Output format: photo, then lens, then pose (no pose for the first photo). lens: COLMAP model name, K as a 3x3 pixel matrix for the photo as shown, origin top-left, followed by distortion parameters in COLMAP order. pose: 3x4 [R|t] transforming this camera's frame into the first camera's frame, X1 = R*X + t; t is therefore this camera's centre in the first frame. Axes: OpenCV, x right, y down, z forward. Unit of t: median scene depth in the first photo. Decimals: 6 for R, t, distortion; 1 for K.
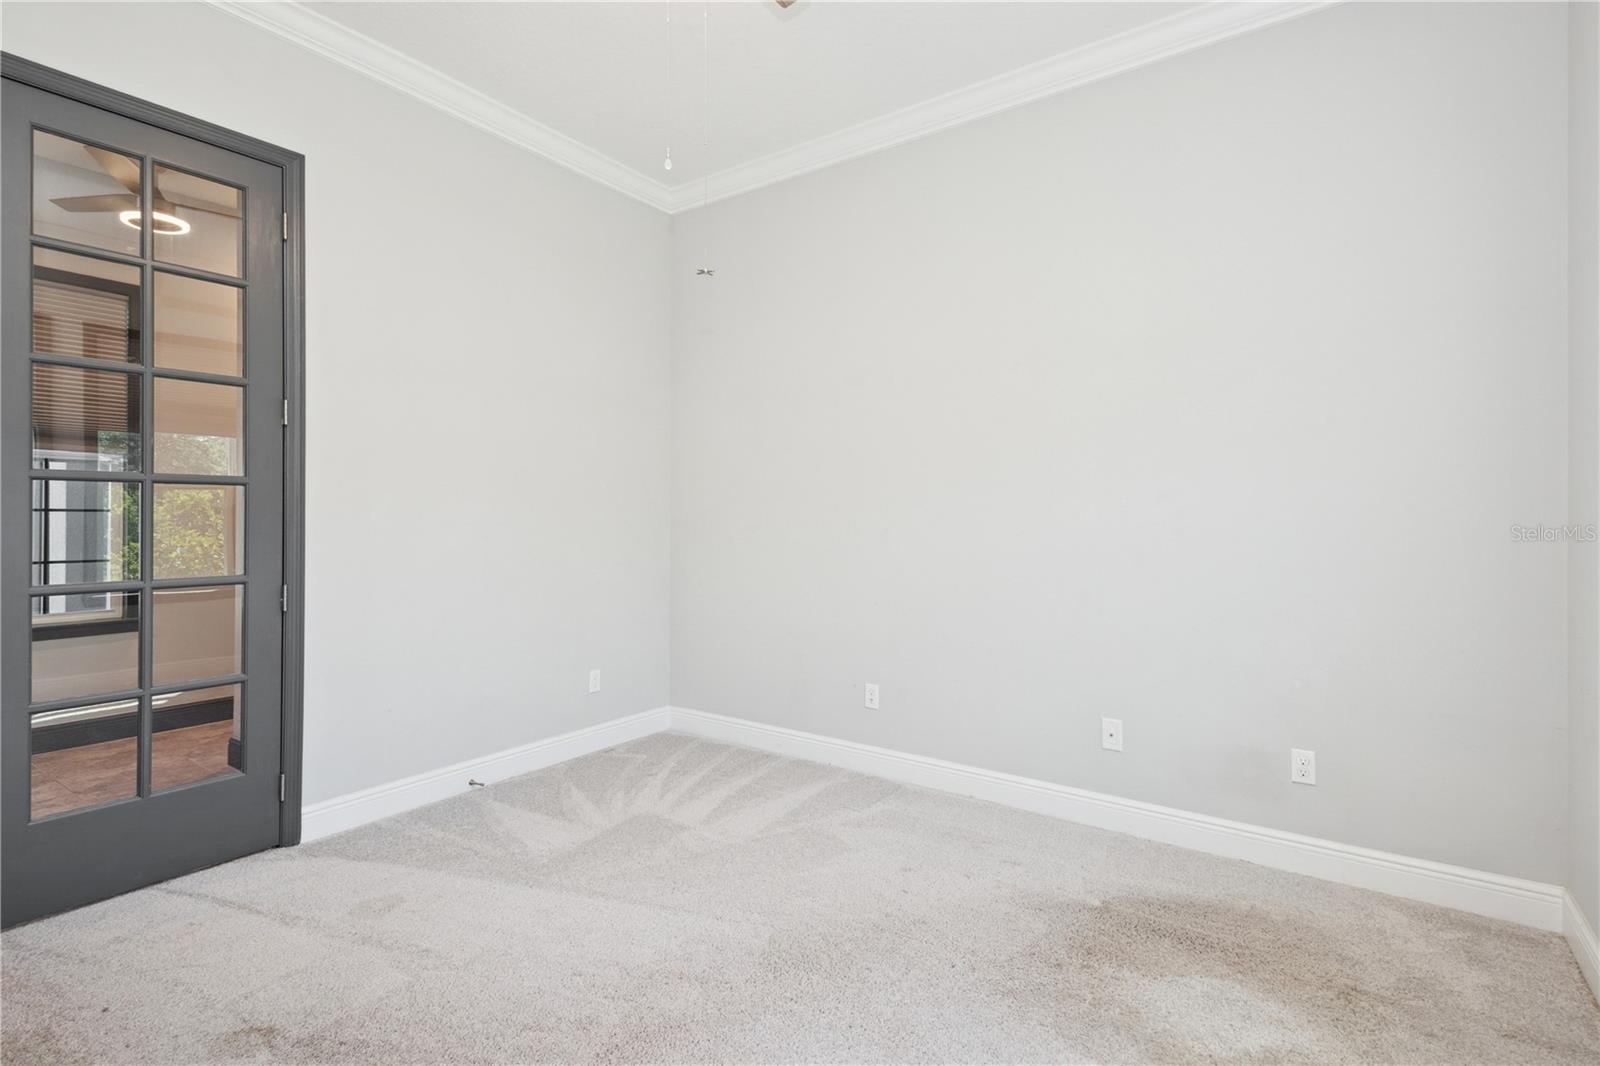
lens RADIAL K [[762.1, 0, 800.7], [0, 762.1, 513.8], [0, 0, 1]] dist [-0.000915, -0.000139]
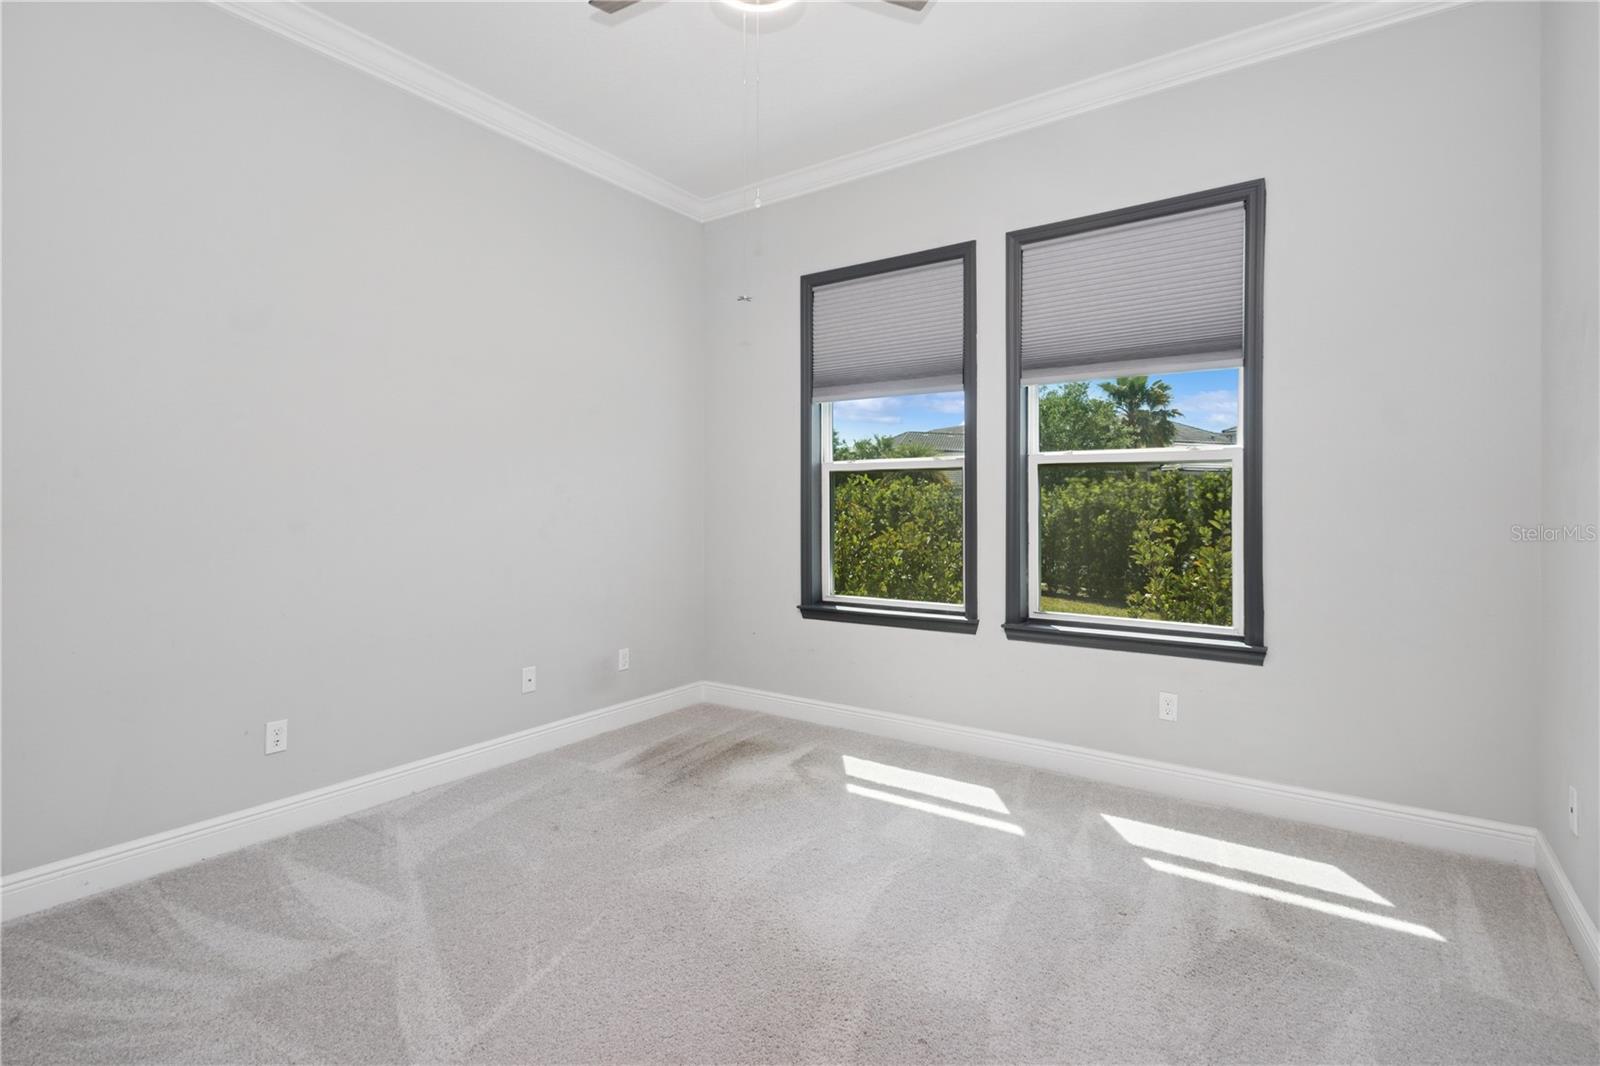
lens RADIAL K [[785.4, 0, 794.8], [0, 785.4, 507.3], [0, 0, 1]] dist [0.000091, 0.000095]
pose [[-0.019540, -0.013163, 0.999722, -0.854351], [-0.006578, 0.999893, 0.013037, -0.007007], [-0.999787, -0.006321, -0.019625, 0.596771]]
